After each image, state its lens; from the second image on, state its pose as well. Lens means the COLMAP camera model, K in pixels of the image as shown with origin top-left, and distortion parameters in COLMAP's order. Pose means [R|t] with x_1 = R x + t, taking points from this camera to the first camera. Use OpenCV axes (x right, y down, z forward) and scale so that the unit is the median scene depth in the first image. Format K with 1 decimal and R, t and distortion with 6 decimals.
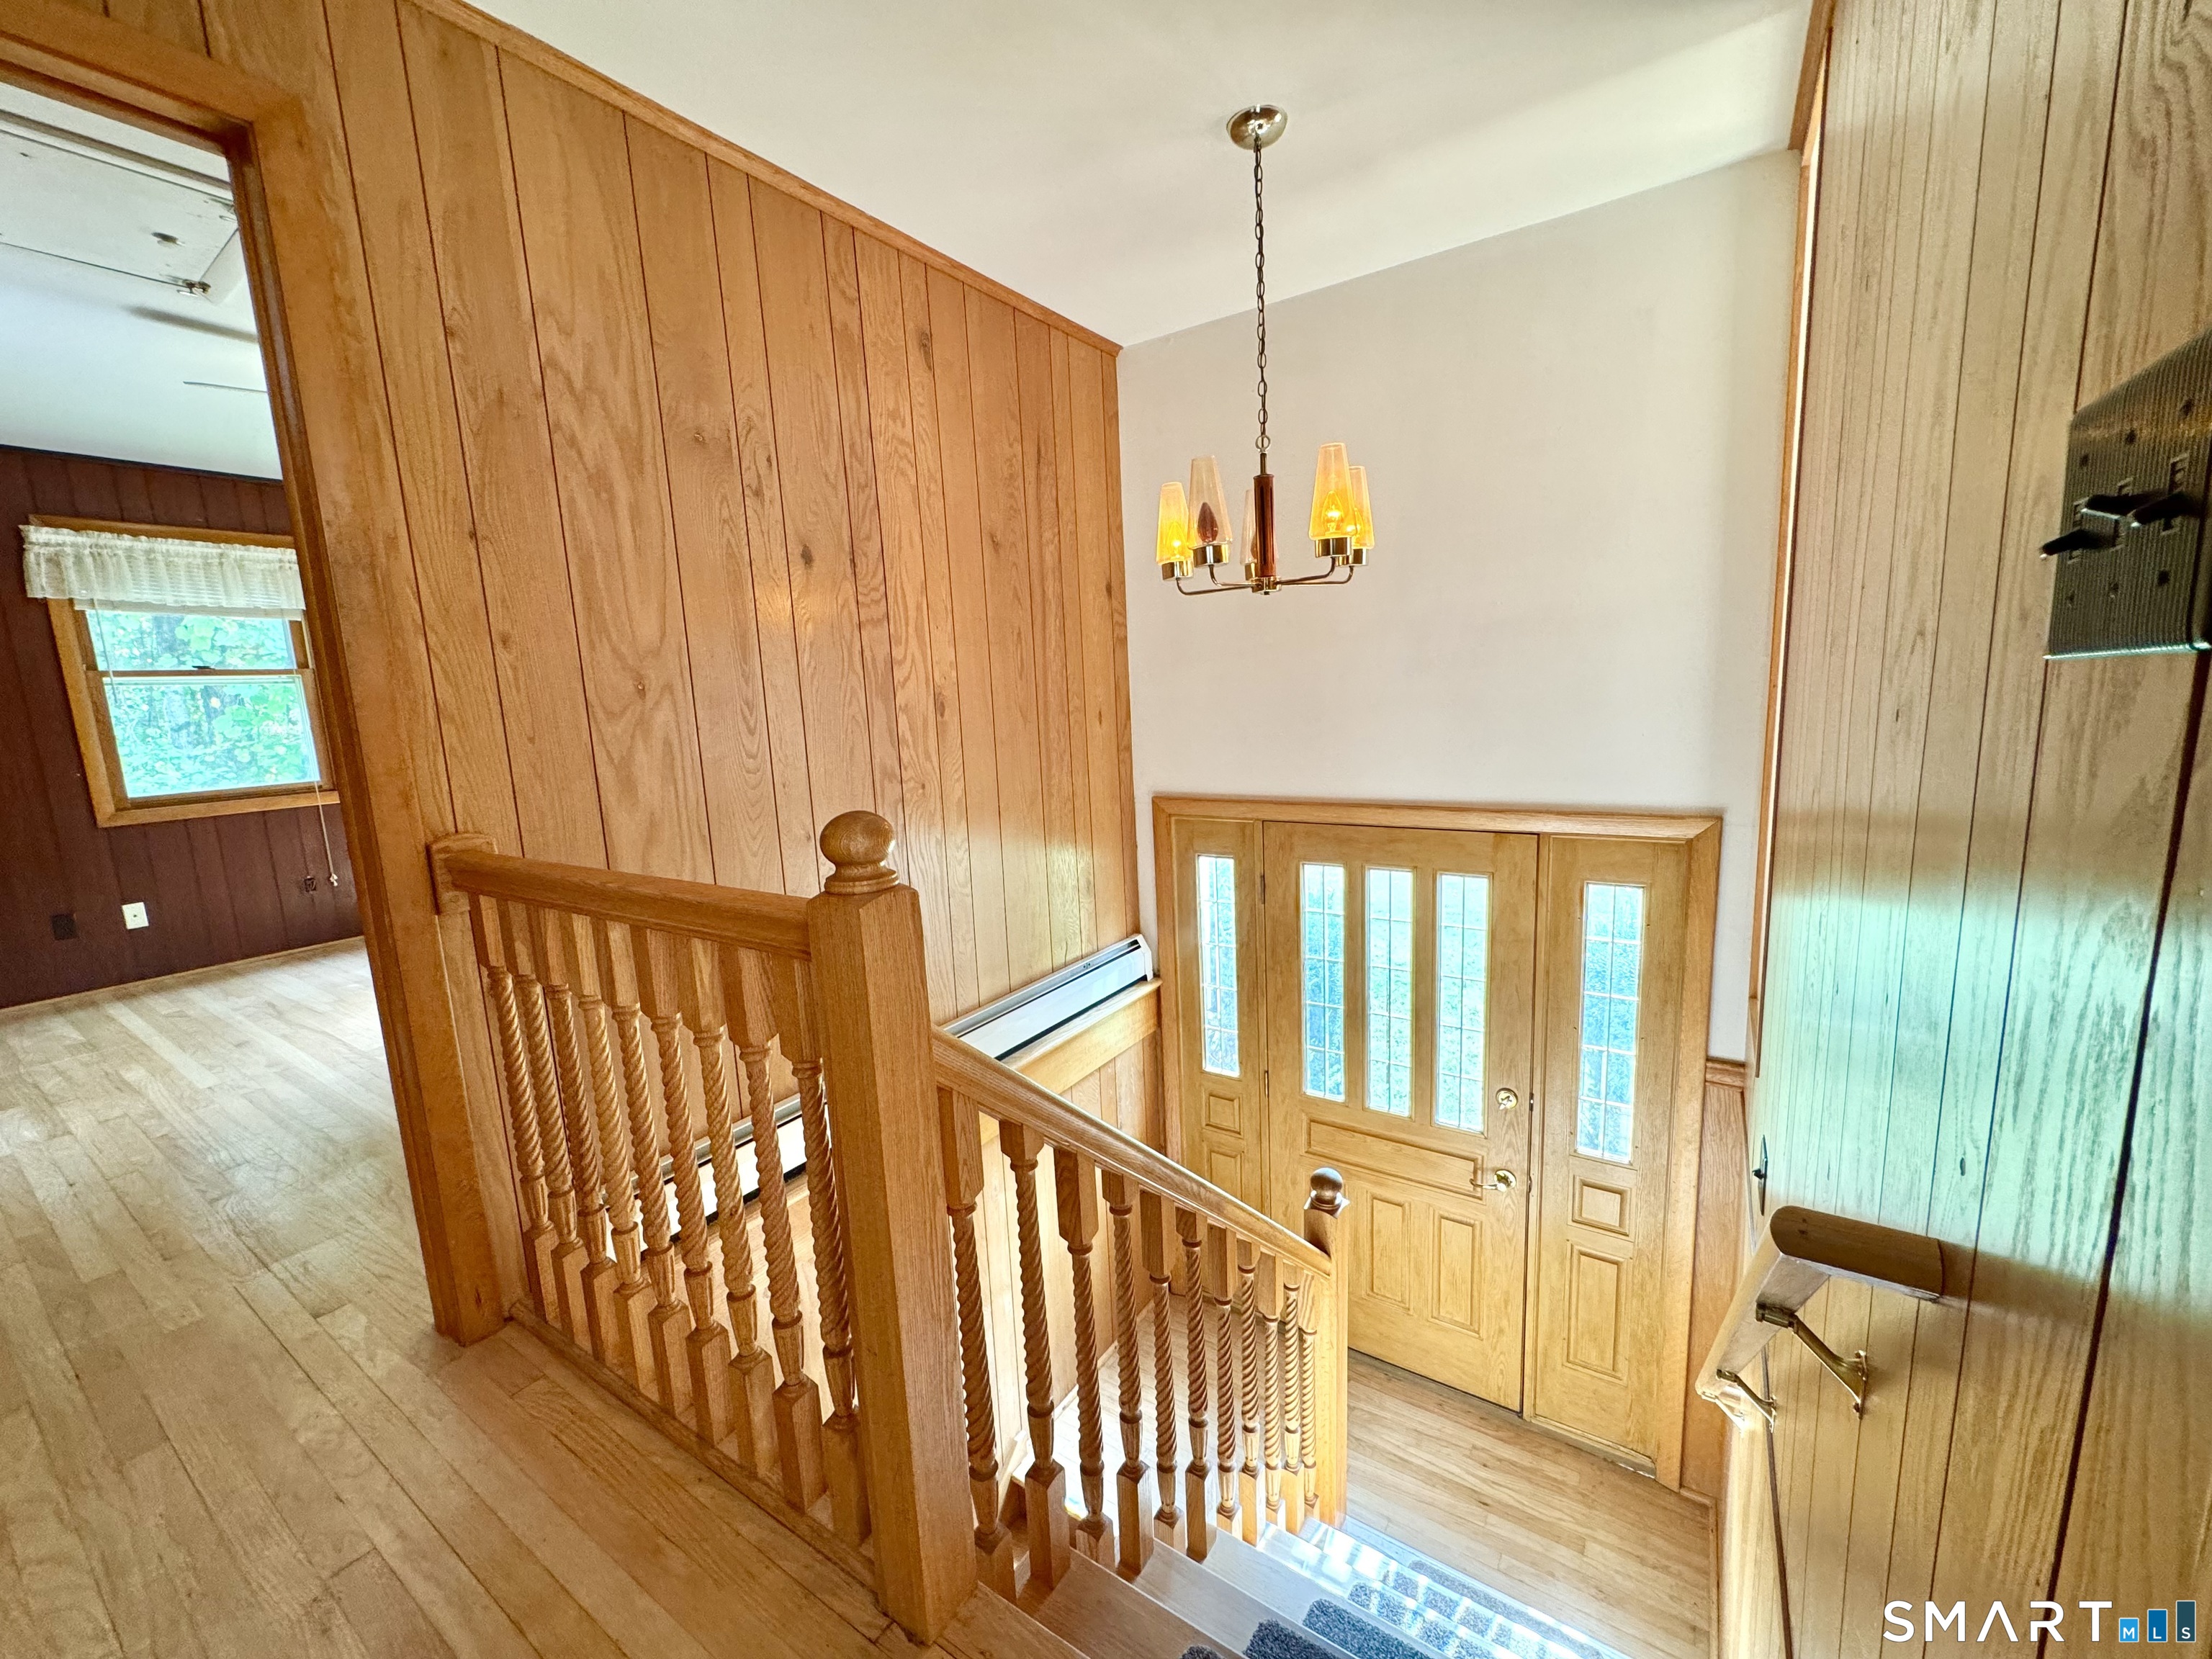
lens RADIAL K [[882.0, 0, 1106.5], [0, 882.0, 829.9], [0, 0, 1]] dist [-0.002856, 0.000134]
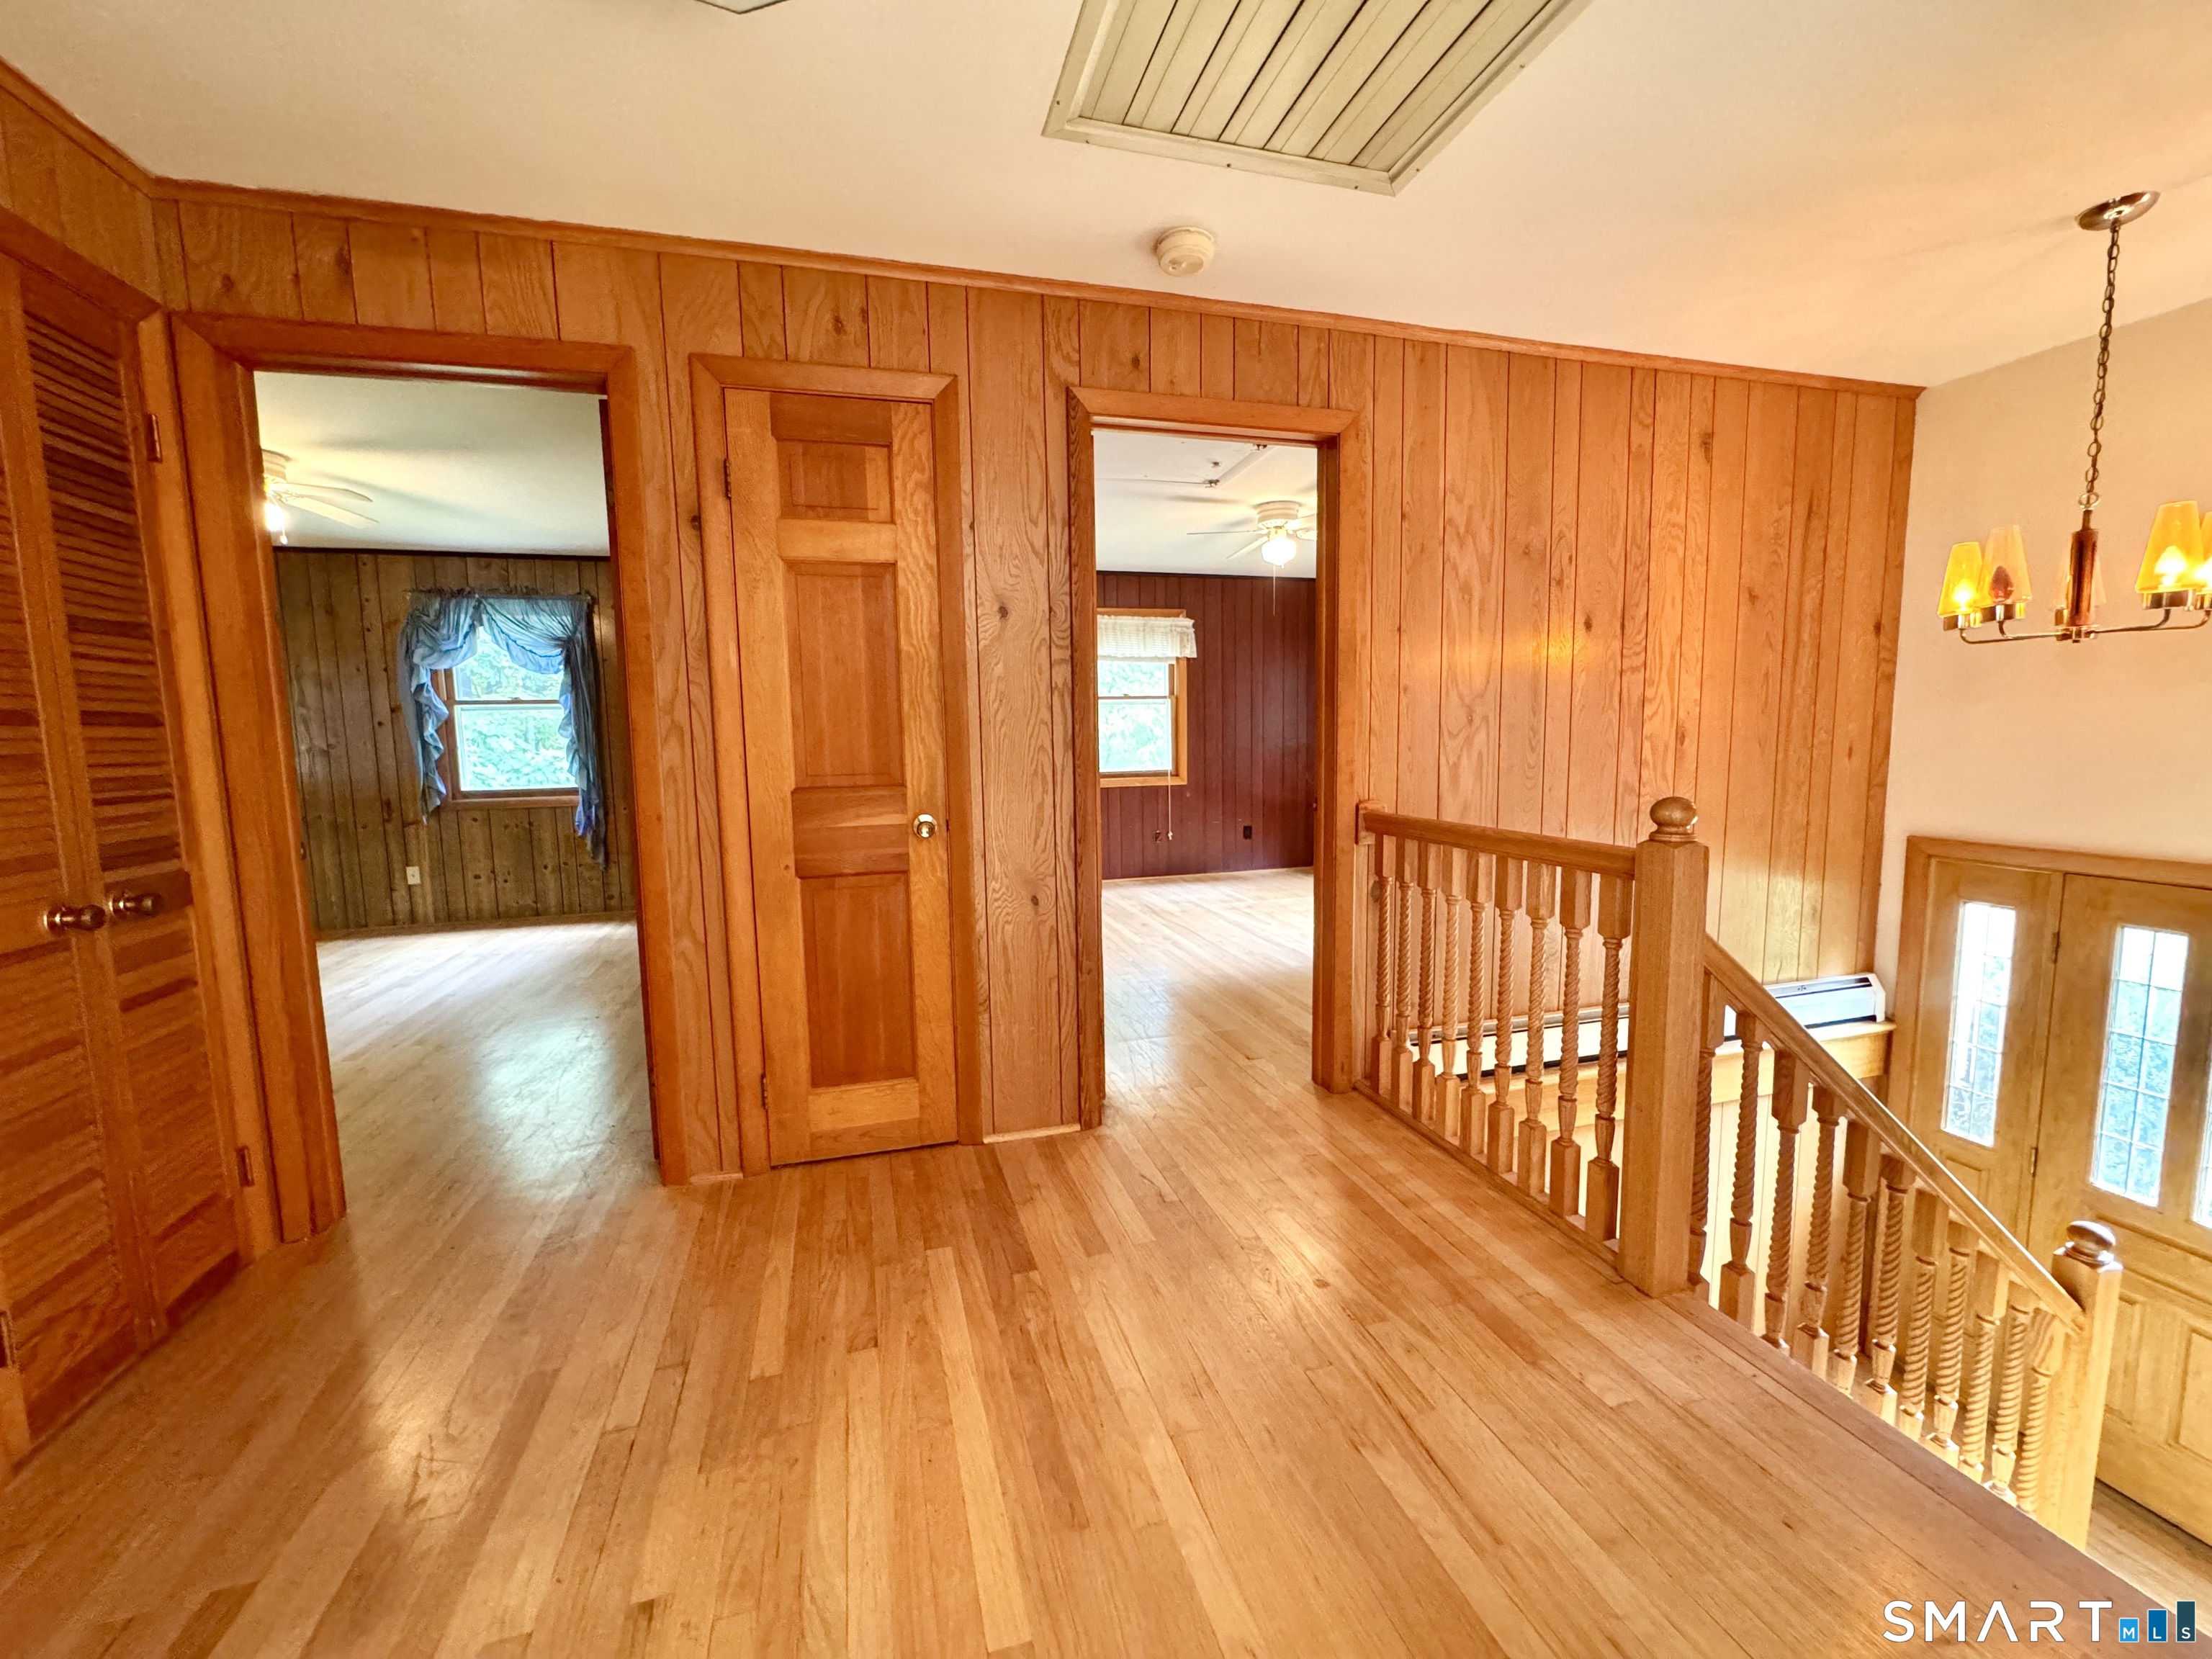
lens RADIAL K [[882.0, 0, 1107.9], [0, 882.0, 826.3], [0, 0, 1]] dist [-0.002856, 0.000134]
pose [[0.764327, 0.101577, -0.636778, -0.009017], [-0.118521, 0.992821, 0.016111, 0.062946], [0.633843, 0.063157, 0.770879, -0.475087]]
